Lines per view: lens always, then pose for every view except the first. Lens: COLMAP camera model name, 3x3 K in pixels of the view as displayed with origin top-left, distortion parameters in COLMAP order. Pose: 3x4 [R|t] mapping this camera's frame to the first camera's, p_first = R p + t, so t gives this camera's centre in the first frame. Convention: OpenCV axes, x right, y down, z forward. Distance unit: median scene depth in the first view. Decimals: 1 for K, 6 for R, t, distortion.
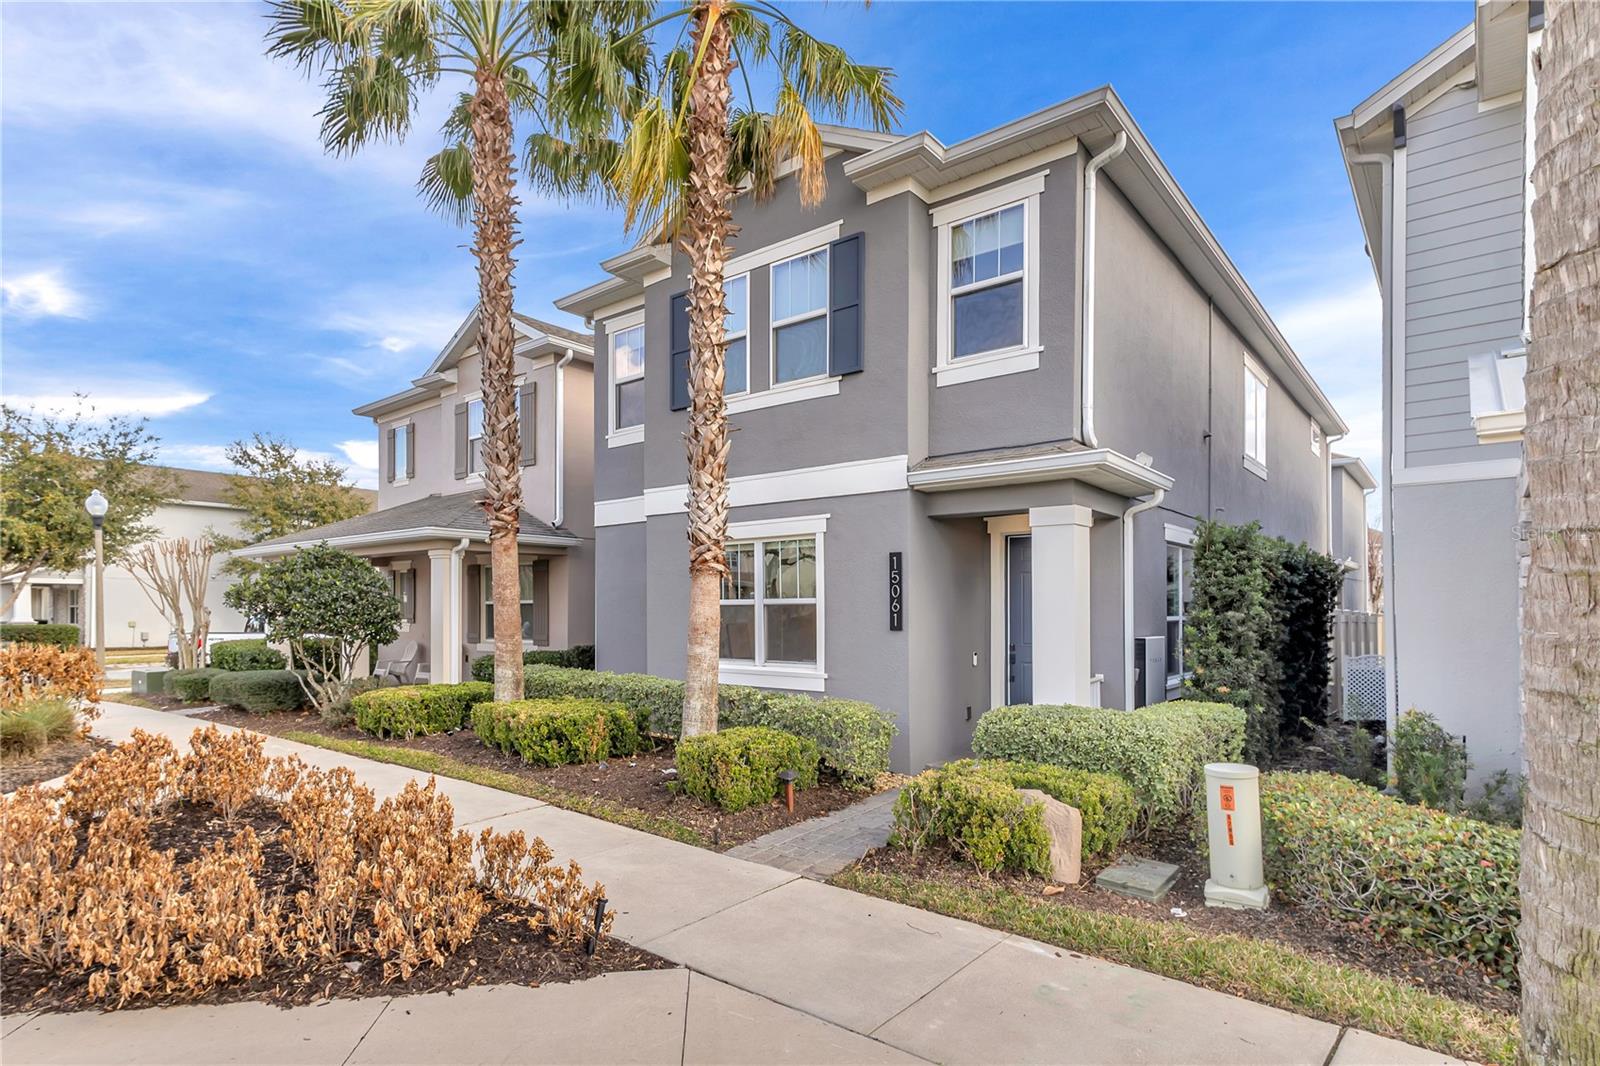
lens RADIAL K [[831.5, 0, 762.7], [0, 831.5, 603.5], [0, 0, 1]] dist [0.025850, 0.000015]
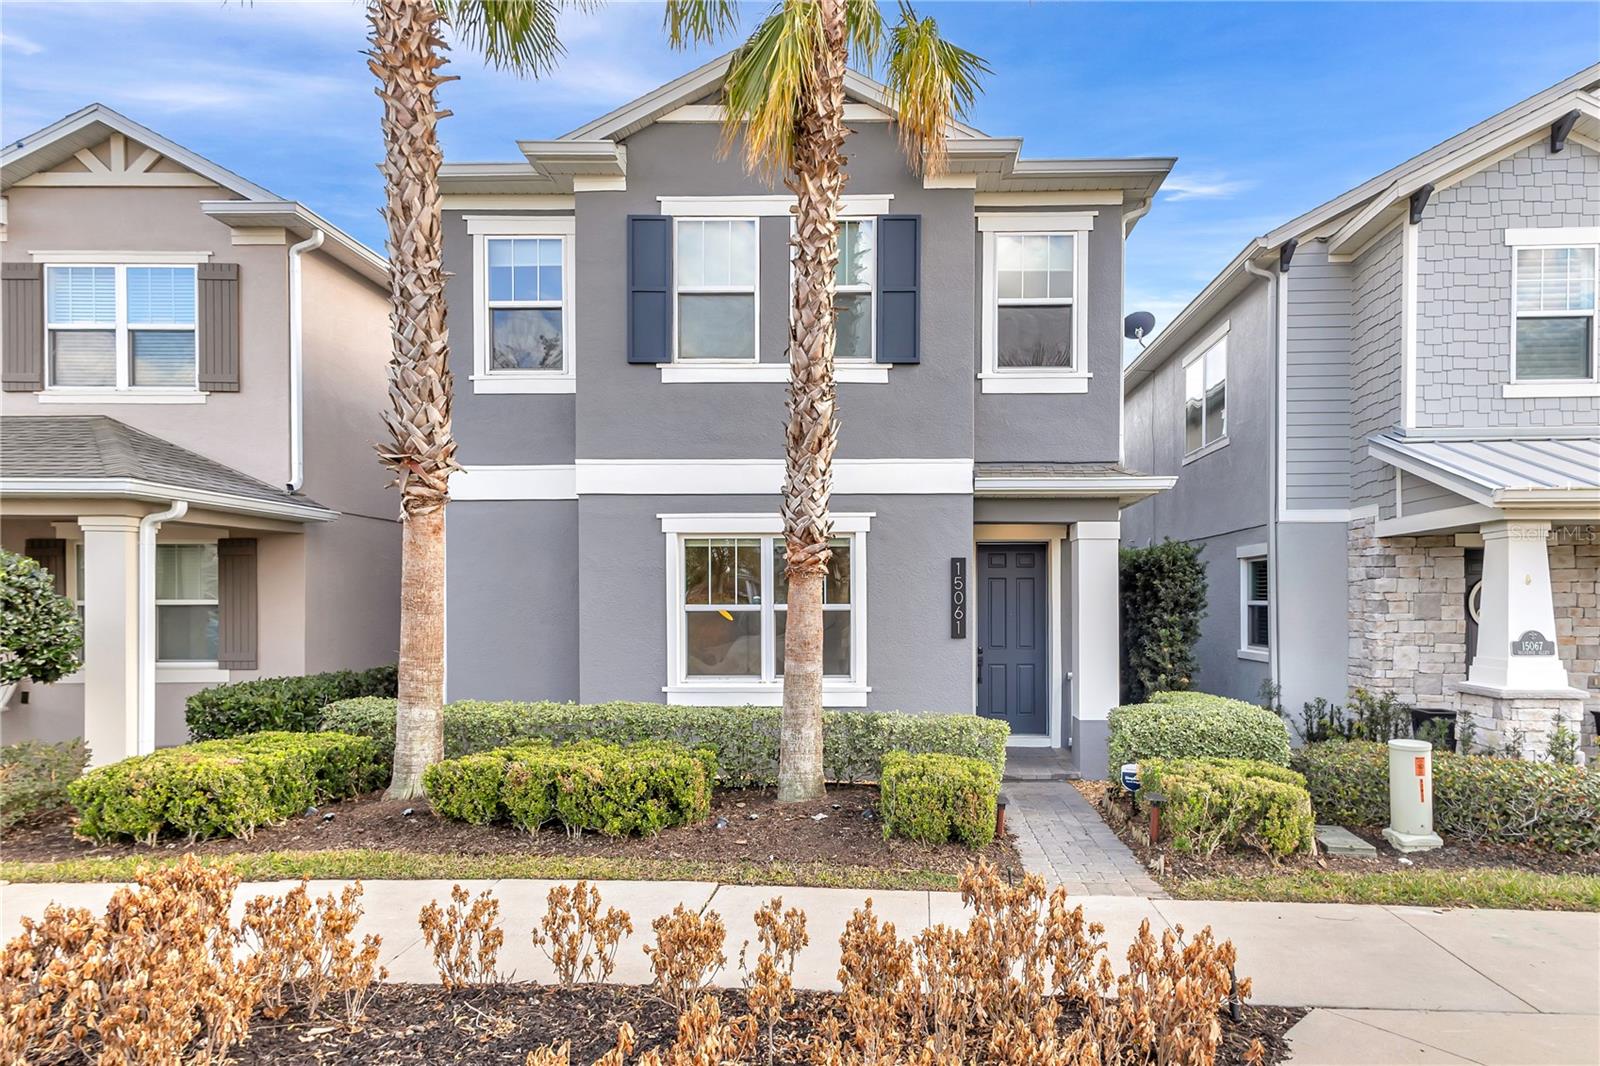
lens RADIAL K [[875.4, 0, 873.5], [0, 875.4, 603.0], [0, 0, 1]] dist [0.028934, 0.001018]
pose [[0.786100, -0.001090, 0.618099, -0.519189], [-0.004298, 0.999965, 0.007230, -0.014776], [-0.618085, -0.008340, 0.786067, 0.242249]]
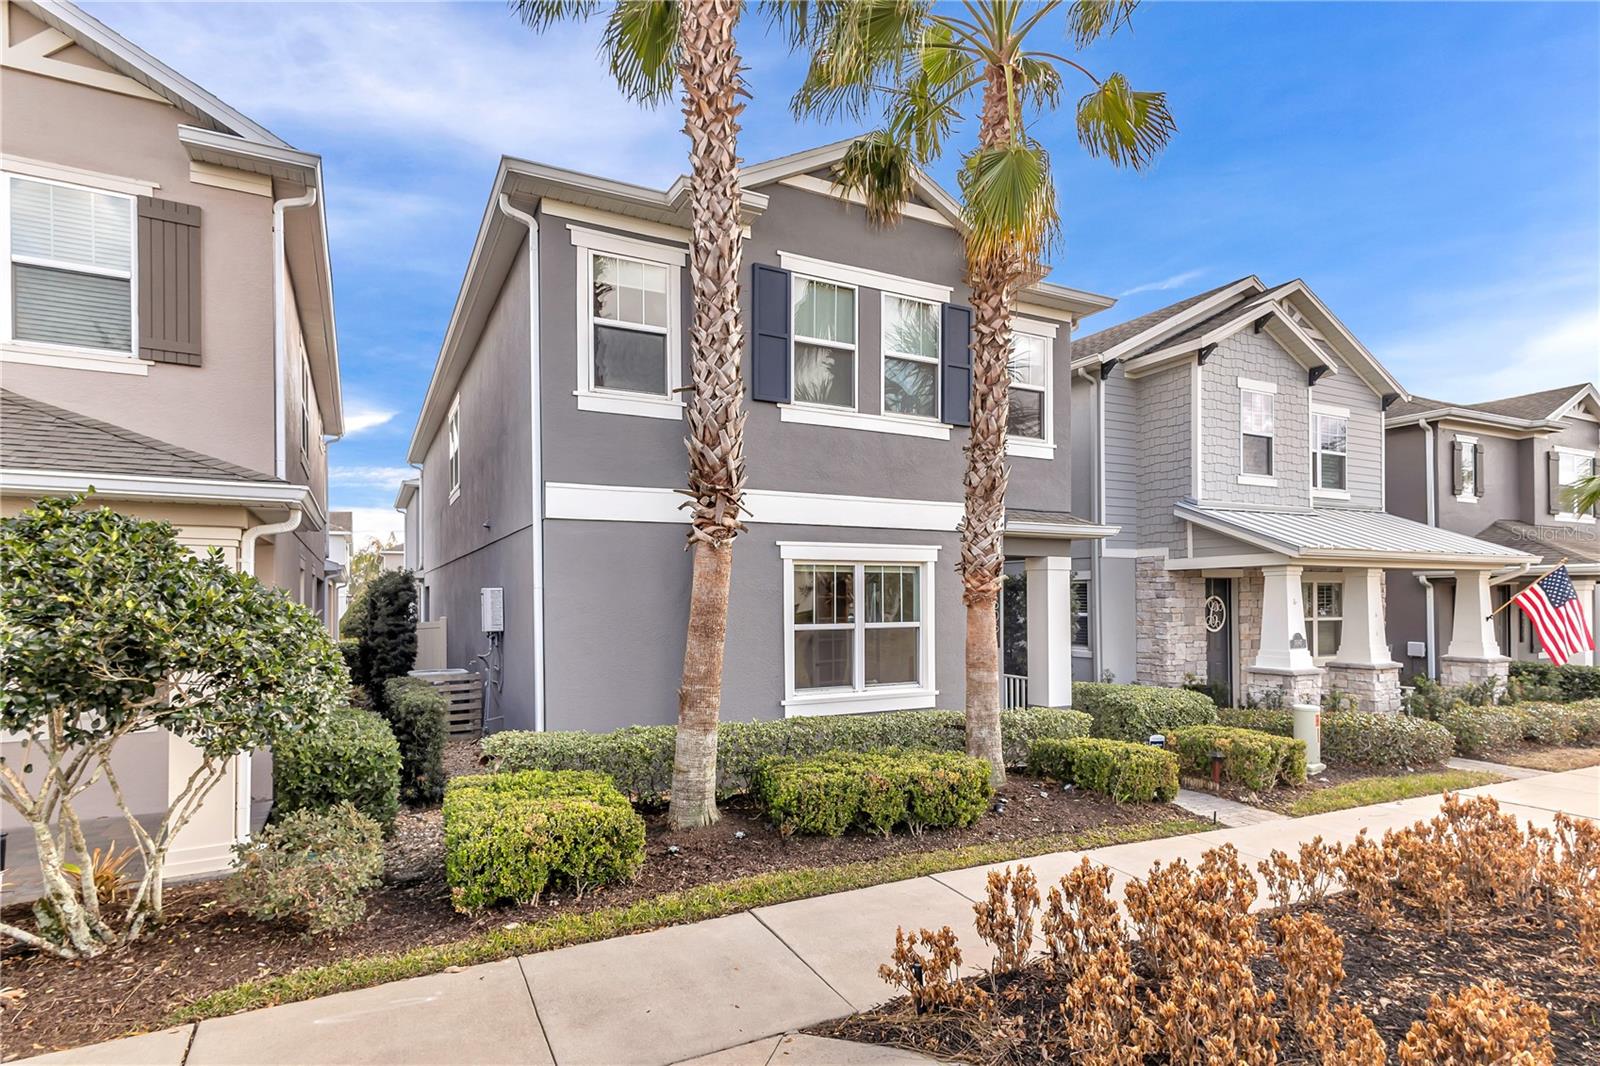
lens RADIAL K [[829.0, 0, 794.5], [0, 829.0, 595.6], [0, 0, 1]] dist [0.027554, -0.000152]
pose [[0.388872, 0.005197, 0.921277, -1.017640], [-0.001816, 0.999986, -0.004874, -0.035714], [-0.921290, 0.000222, 0.388876, 0.752226]]
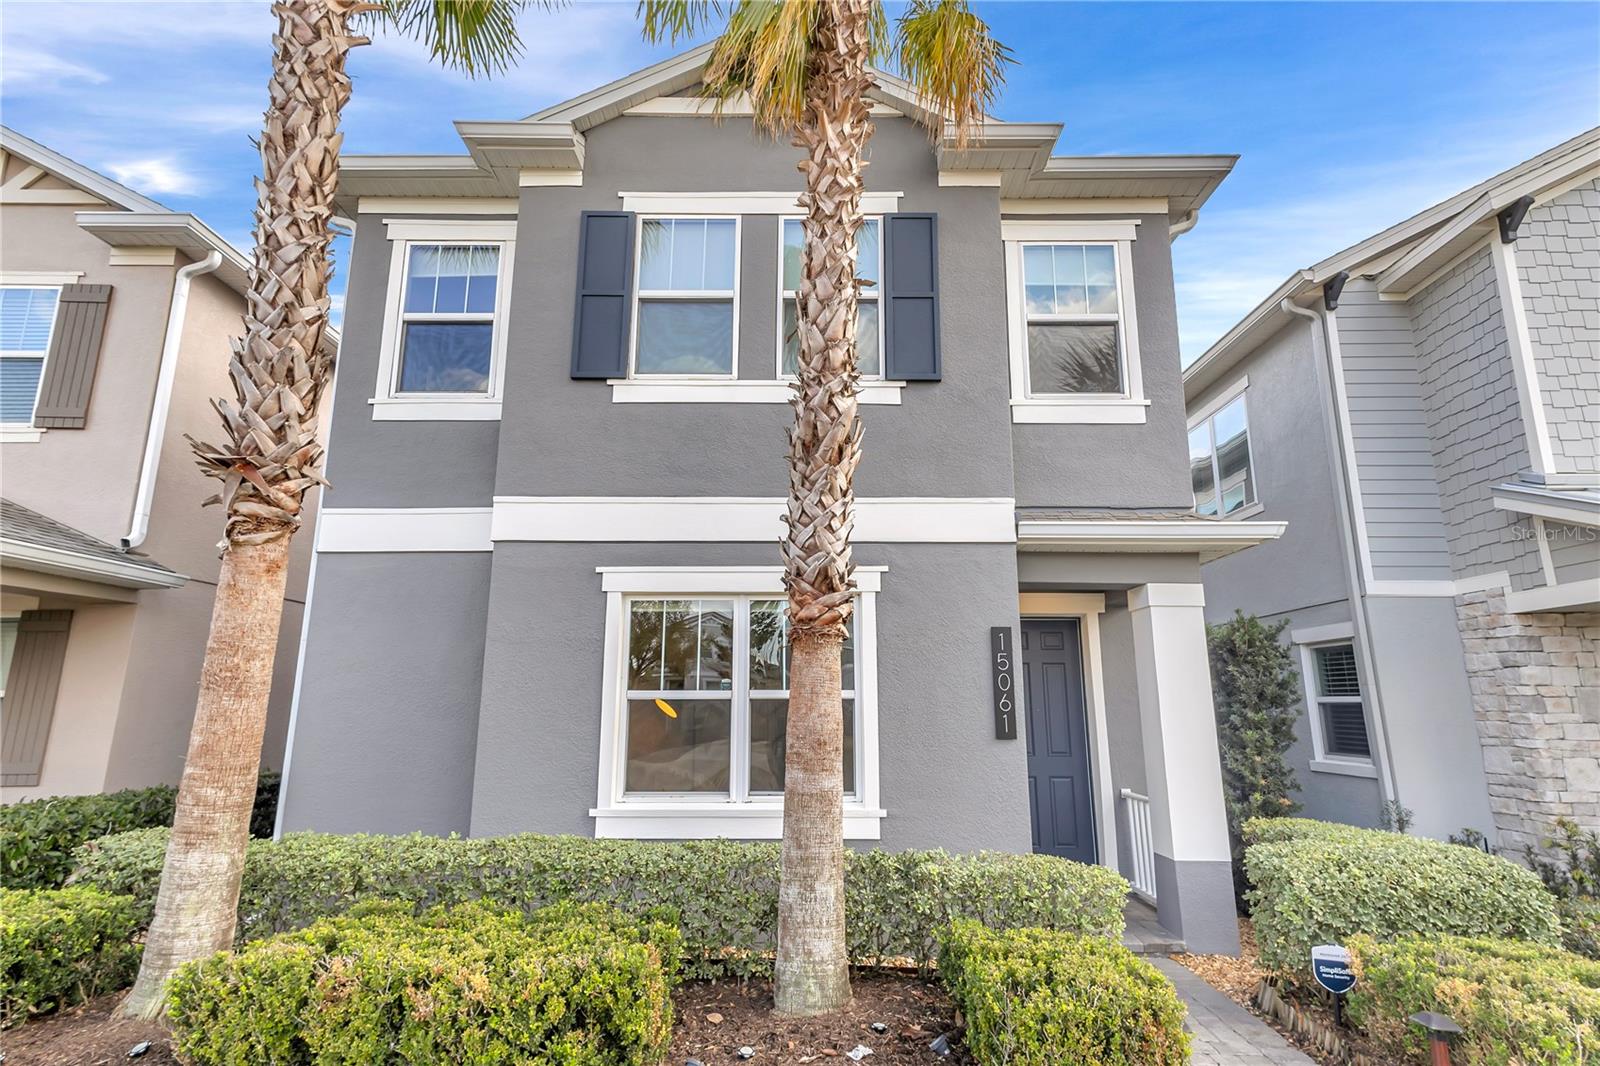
lens RADIAL K [[835.4, 0, 799.4], [0, 835.4, 525.3], [0, 0, 1]] dist [0.031131, 0.000042]
pose [[0.772829, 0.140054, 0.618966, -0.412246], [-0.008594, 0.977564, -0.210464, 0.006176], [-0.634556, 0.157333, 0.756694, 0.516578]]
